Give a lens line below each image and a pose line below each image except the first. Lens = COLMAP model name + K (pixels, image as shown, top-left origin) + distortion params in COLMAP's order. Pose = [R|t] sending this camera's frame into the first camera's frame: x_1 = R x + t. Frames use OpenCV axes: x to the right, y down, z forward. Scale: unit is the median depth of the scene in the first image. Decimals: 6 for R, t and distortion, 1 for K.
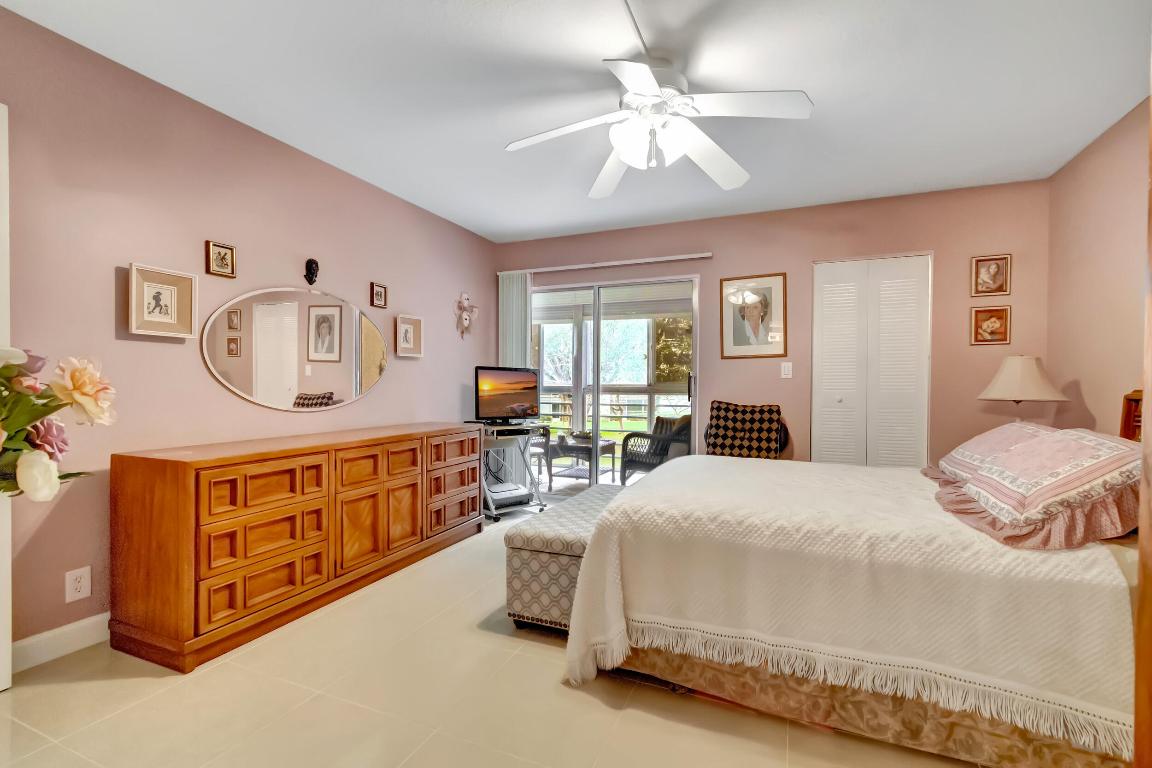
lens RADIAL K [[517.1, 0, 576.0], [0, 517.1, 384.0], [0, 0, 1]] dist [-0.000898, -0.000256]
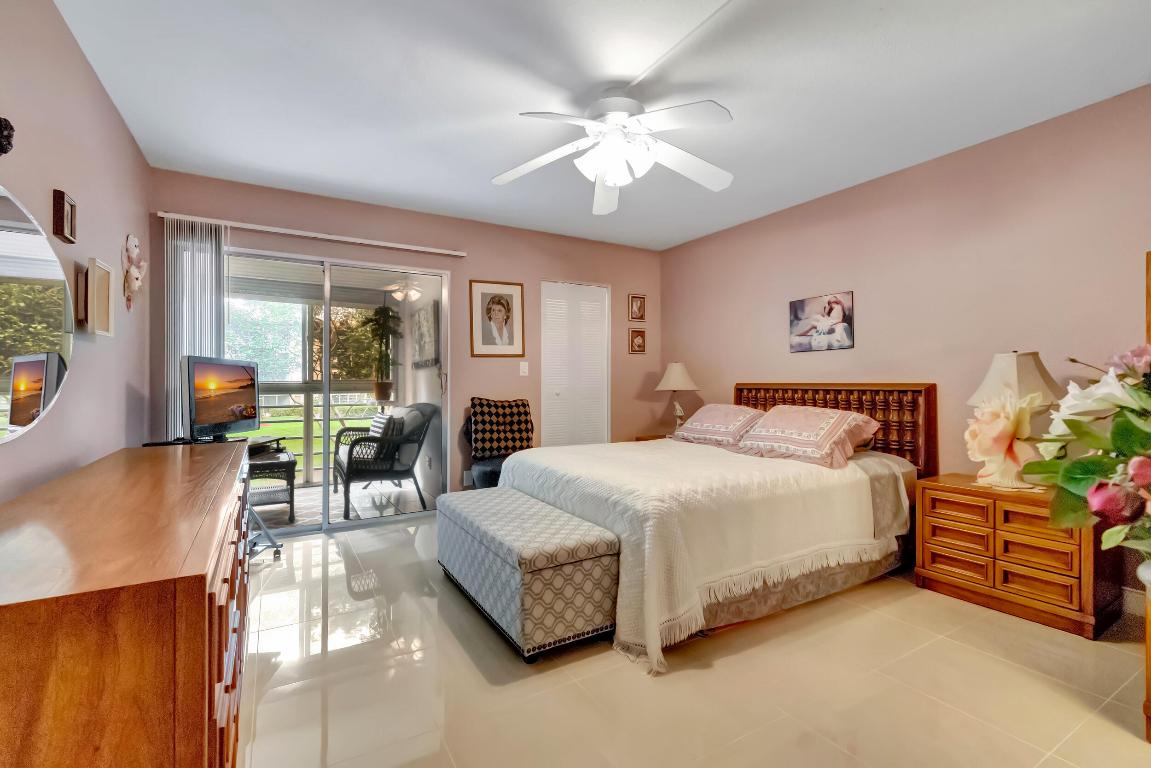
lens RADIAL K [[509.6, 0, 570.0], [0, 509.6, 378.3], [0, 0, 1]] dist [0.002843, -0.000168]
pose [[0.589754, -0.003079, 0.807577, -0.457733], [0.002746, 0.999995, 0.001807, -0.007391], [-0.807578, 0.001152, 0.589760, 0.254840]]
